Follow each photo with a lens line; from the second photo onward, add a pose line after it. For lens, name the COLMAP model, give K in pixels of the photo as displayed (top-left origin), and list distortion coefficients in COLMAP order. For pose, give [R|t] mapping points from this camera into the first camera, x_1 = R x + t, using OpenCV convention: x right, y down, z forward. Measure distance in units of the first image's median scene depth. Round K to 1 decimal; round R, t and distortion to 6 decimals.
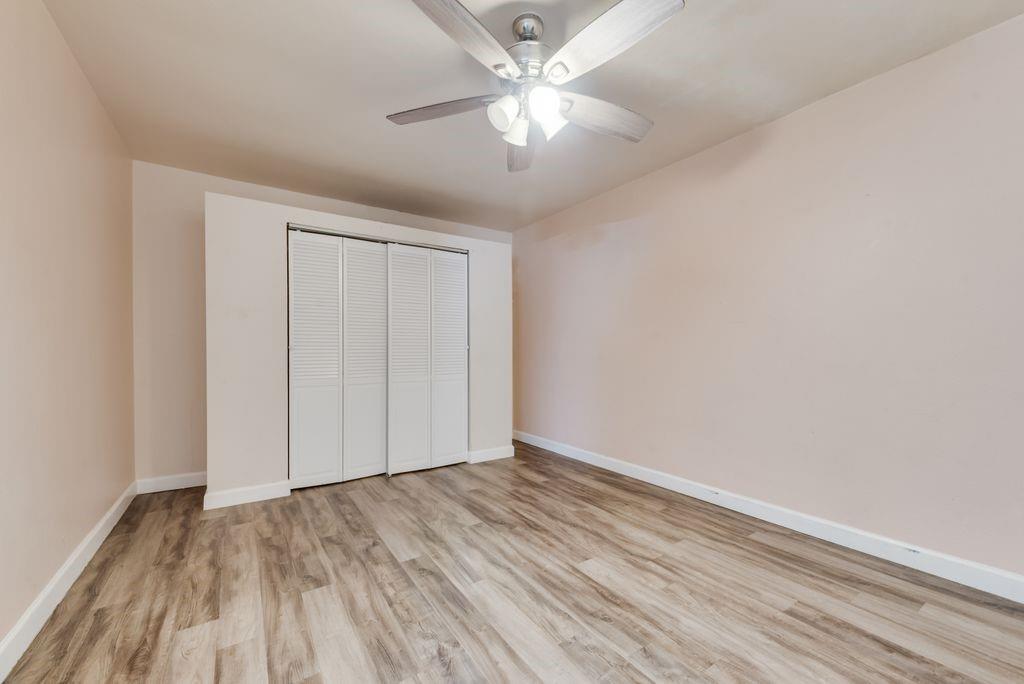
lens RADIAL K [[405.1, 0, 511.8], [0, 405.1, 346.3], [0, 0, 1]] dist [-0.000166, -0.000044]
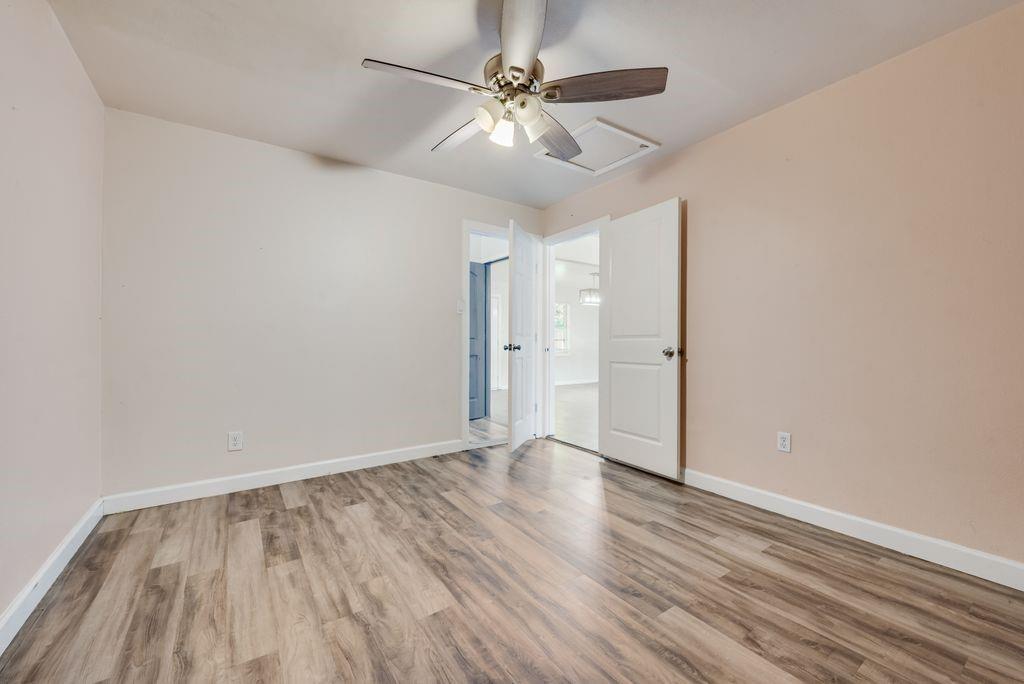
lens RADIAL K [[405.1, 0, 511.5], [0, 405.1, 342.1], [0, 0, 1]] dist [-0.000166, -0.000044]
pose [[-0.999955, -0.000529, -0.009455, 0.055382], [-0.000476, 0.999984, -0.005575, 0.024468], [0.009458, -0.005570, -0.999940, 1.935136]]
